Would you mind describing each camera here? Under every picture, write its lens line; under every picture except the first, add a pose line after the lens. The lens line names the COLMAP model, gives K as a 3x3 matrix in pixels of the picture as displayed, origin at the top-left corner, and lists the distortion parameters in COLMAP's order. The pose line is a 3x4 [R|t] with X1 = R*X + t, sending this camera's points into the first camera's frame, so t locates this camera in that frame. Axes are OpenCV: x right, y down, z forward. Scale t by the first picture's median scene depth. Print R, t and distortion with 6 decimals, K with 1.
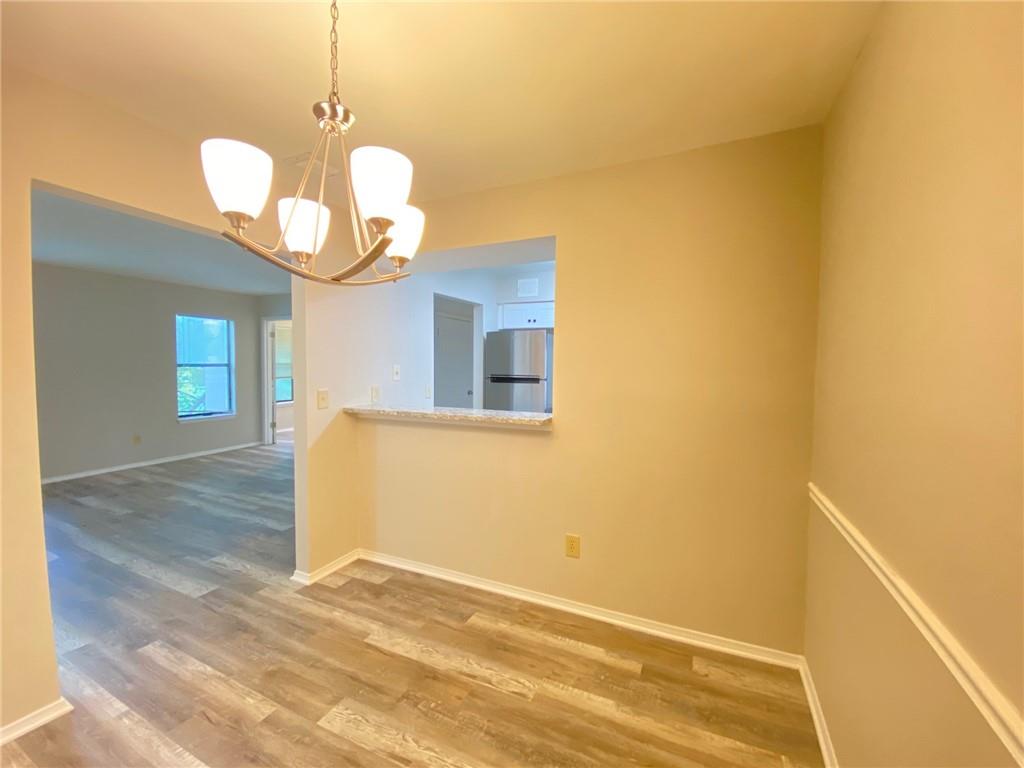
lens RADIAL K [[417.5, 0, 512.7], [0, 417.5, 379.0], [0, 0, 1]] dist [0.016745, -0.018225]
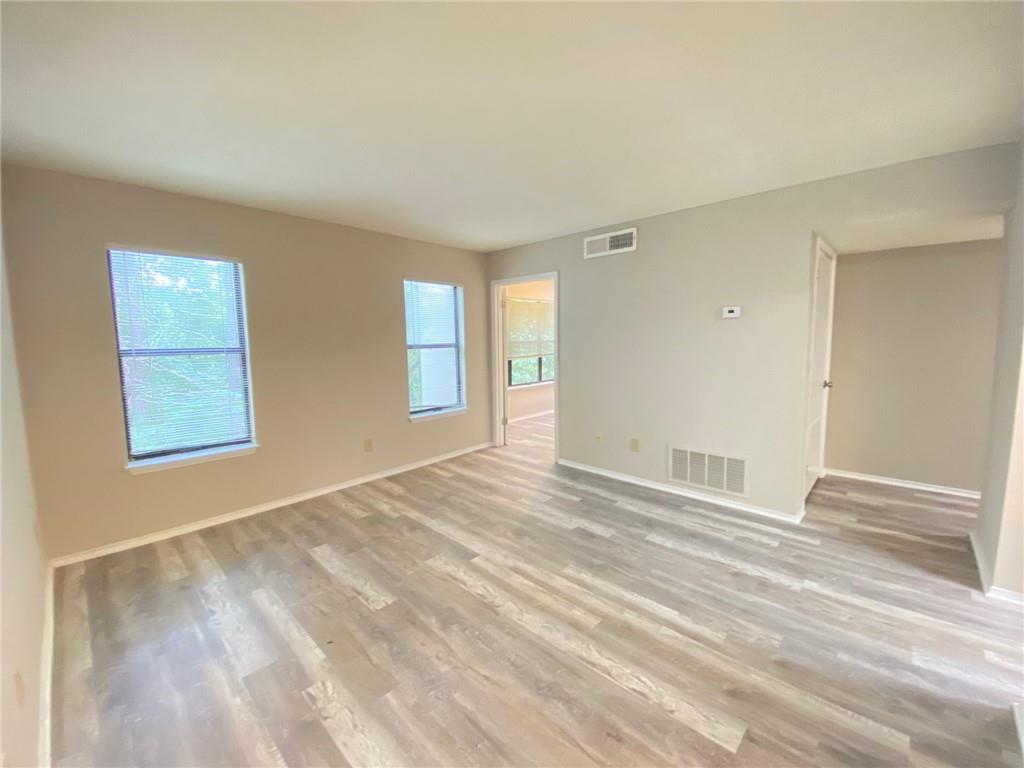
lens RADIAL K [[415.1, 0, 515.7], [0, 415.1, 378.9], [0, 0, 1]] dist [0.048229, -0.036623]
pose [[0.949841, 0.009452, -0.312591, -0.377458], [0.010388, 0.998038, 0.061743, -0.019094], [0.312561, -0.061893, 0.947879, 0.341901]]
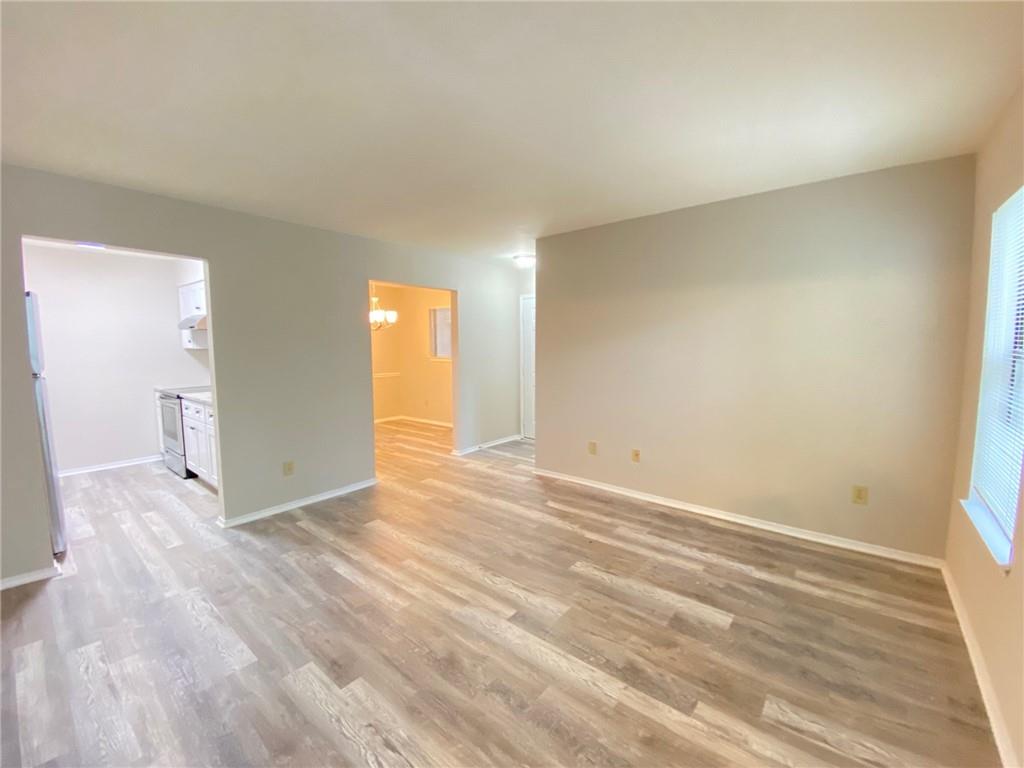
lens RADIAL K [[417.5, 0, 512.7], [0, 417.5, 379.0], [0, 0, 1]] dist [0.016745, -0.018225]
pose [[-0.968376, -0.021188, 0.248592, -0.655744], [0.010611, 0.991988, 0.125884, -0.049932], [-0.249268, 0.124541, -0.960393, 1.096368]]
